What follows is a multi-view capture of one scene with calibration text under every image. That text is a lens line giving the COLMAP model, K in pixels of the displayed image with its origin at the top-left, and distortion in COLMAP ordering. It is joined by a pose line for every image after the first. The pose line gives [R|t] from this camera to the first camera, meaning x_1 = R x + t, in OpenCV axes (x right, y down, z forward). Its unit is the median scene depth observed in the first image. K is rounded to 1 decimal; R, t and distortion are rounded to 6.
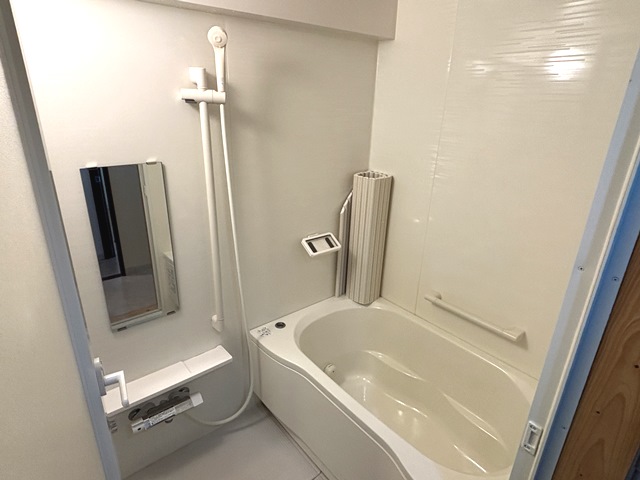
lens RADIAL K [[371.5, 0, 321.1], [0, 371.5, 239.9], [0, 0, 1]] dist [-0.001878, -0.003386]
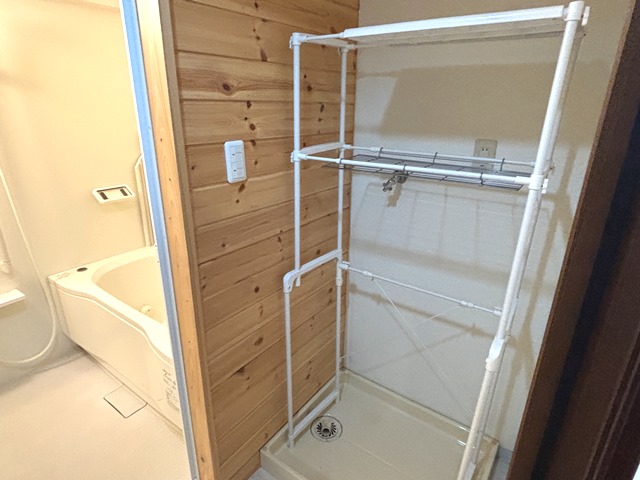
lens RADIAL K [[371.5, 0, 318.5], [0, 371.5, 240.7], [0, 0, 1]] dist [-0.001878, -0.003386]
pose [[0.969748, -0.104973, 0.220384, 0.345278], [0.104971, 0.994406, 0.011754, 0.209002], [-0.220385, 0.011735, 0.975342, -0.244986]]
